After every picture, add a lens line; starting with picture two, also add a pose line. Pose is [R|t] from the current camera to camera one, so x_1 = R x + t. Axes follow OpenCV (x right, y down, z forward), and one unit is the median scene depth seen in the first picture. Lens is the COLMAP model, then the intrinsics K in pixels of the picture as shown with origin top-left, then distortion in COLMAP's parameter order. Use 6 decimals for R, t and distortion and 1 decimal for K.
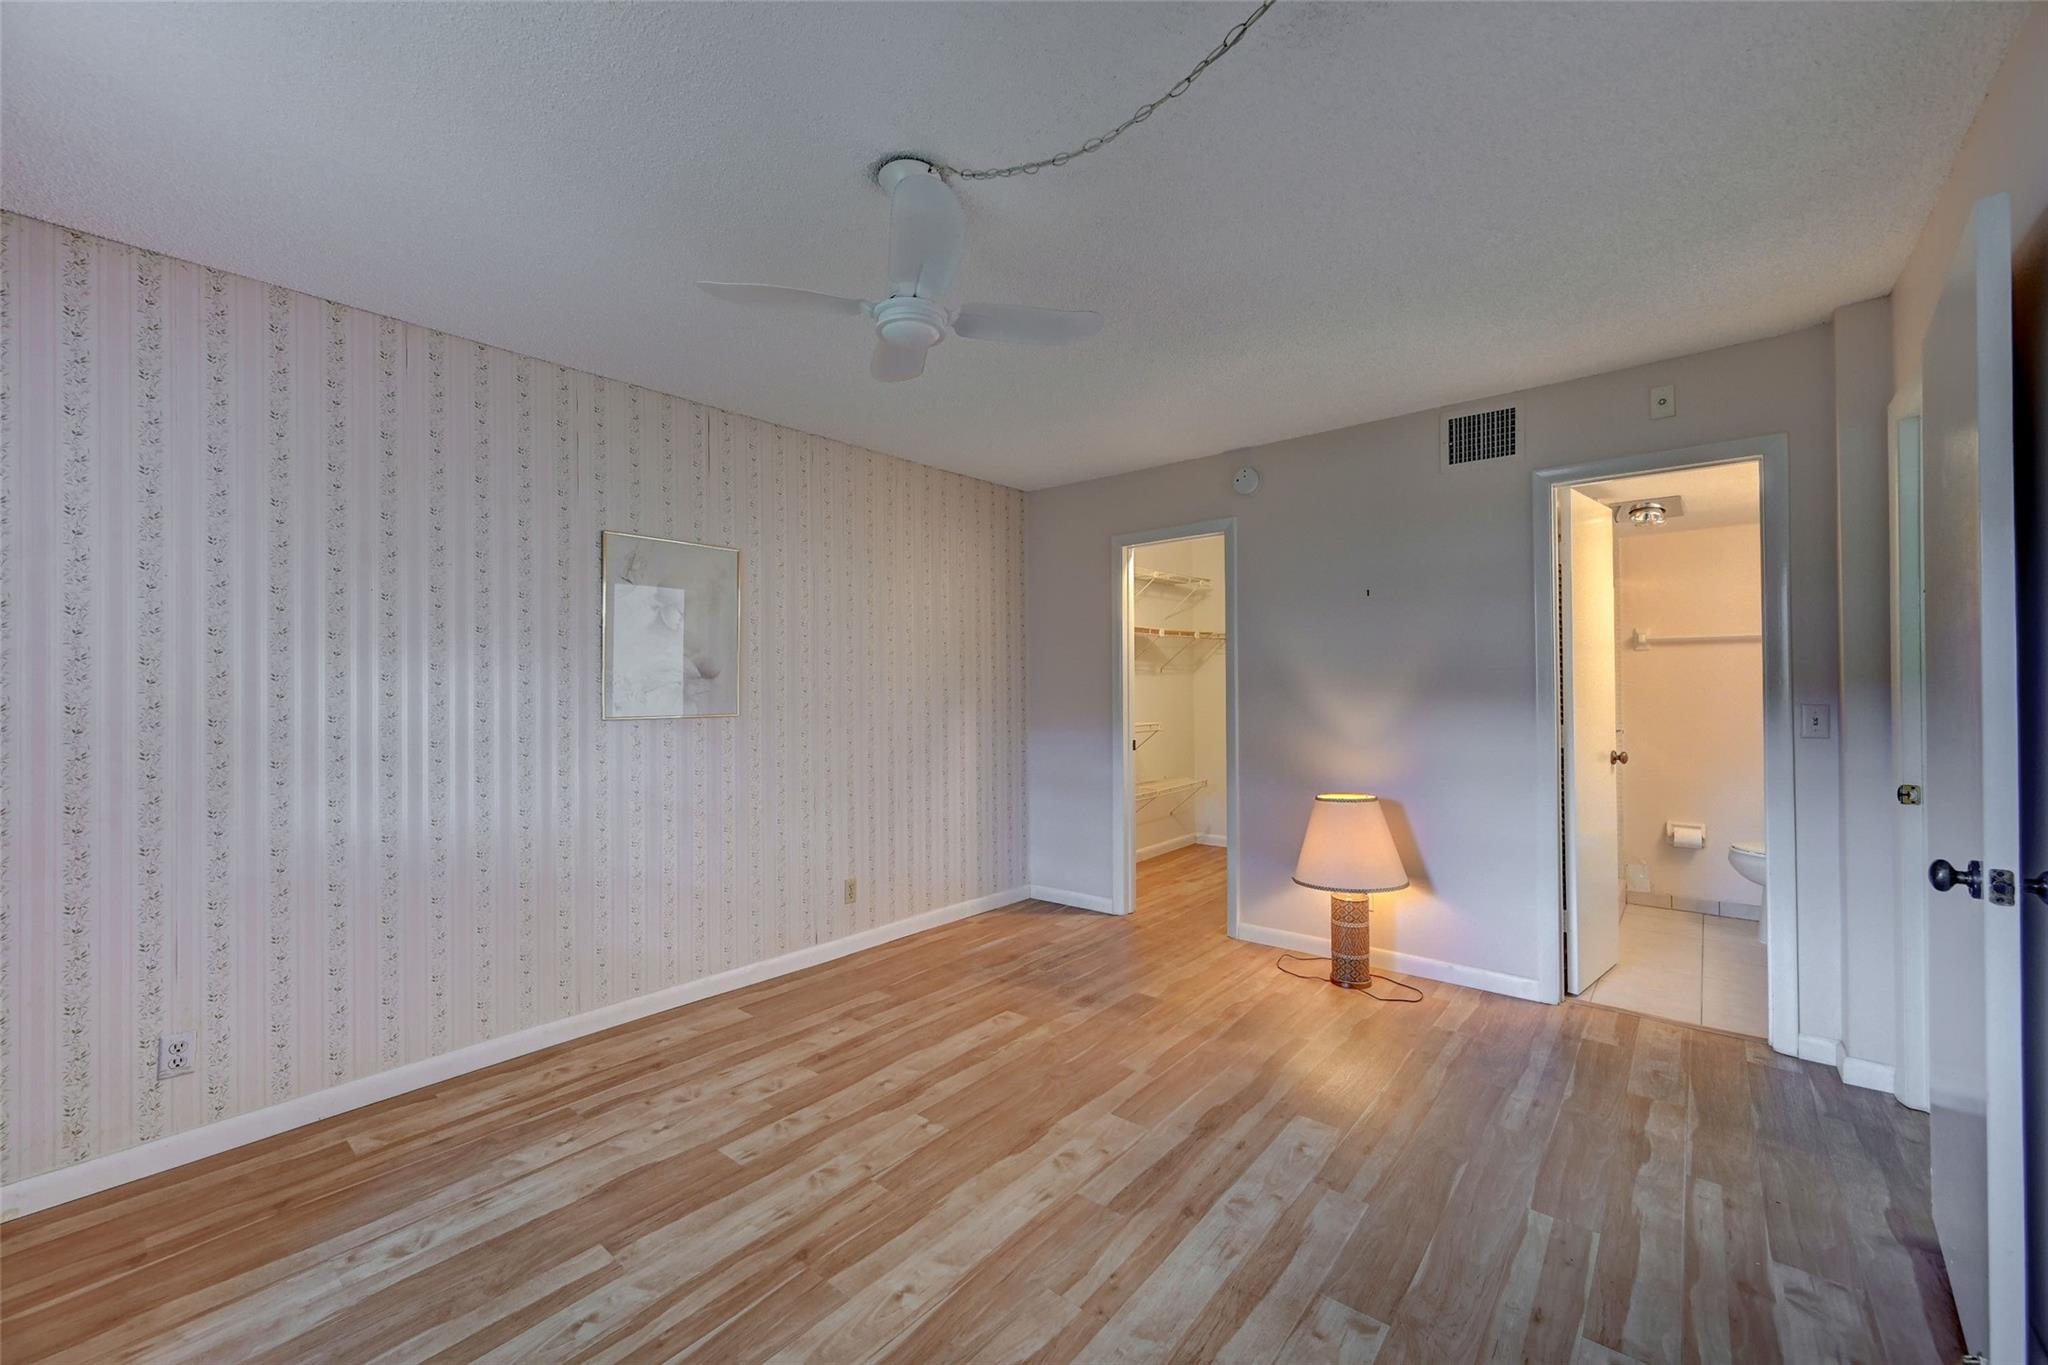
lens RADIAL K [[806.2, 0, 985.2], [0, 806.2, 678.1], [0, 0, 1]] dist [-0.003840, 0.001085]
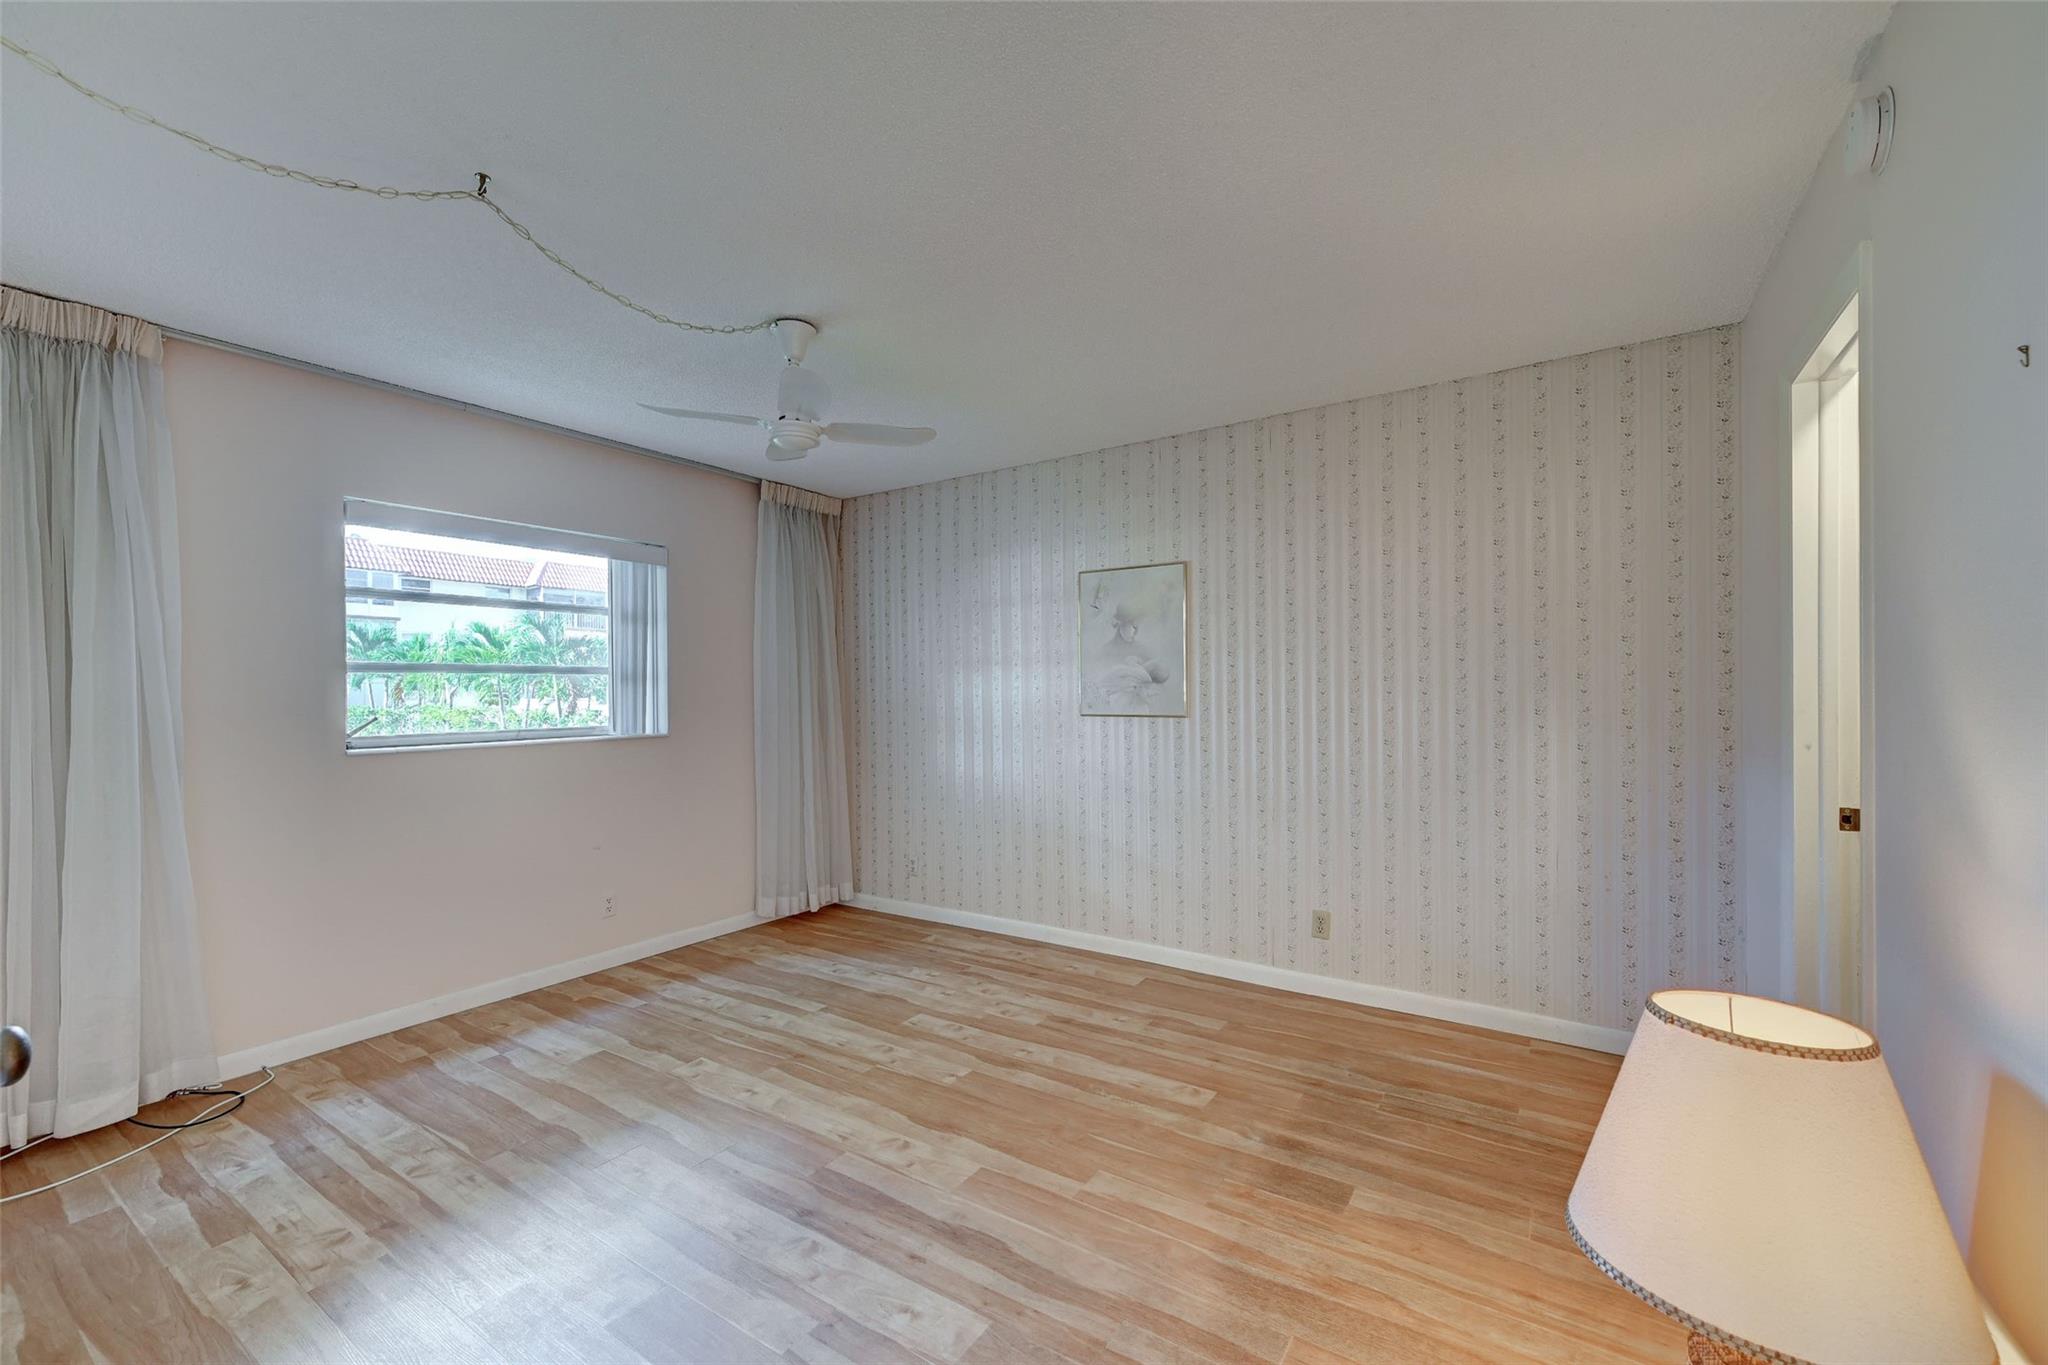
lens RADIAL K [[806.2, 0, 1026.9], [0, 806.2, 693.5], [0, 0, 1]] dist [-0.003840, 0.001085]
pose [[0.146571, 0.007426, -0.989172, 0.915251], [0.020393, 0.999737, 0.010527, -0.000140], [0.988990, -0.021715, 0.146381, 0.806381]]
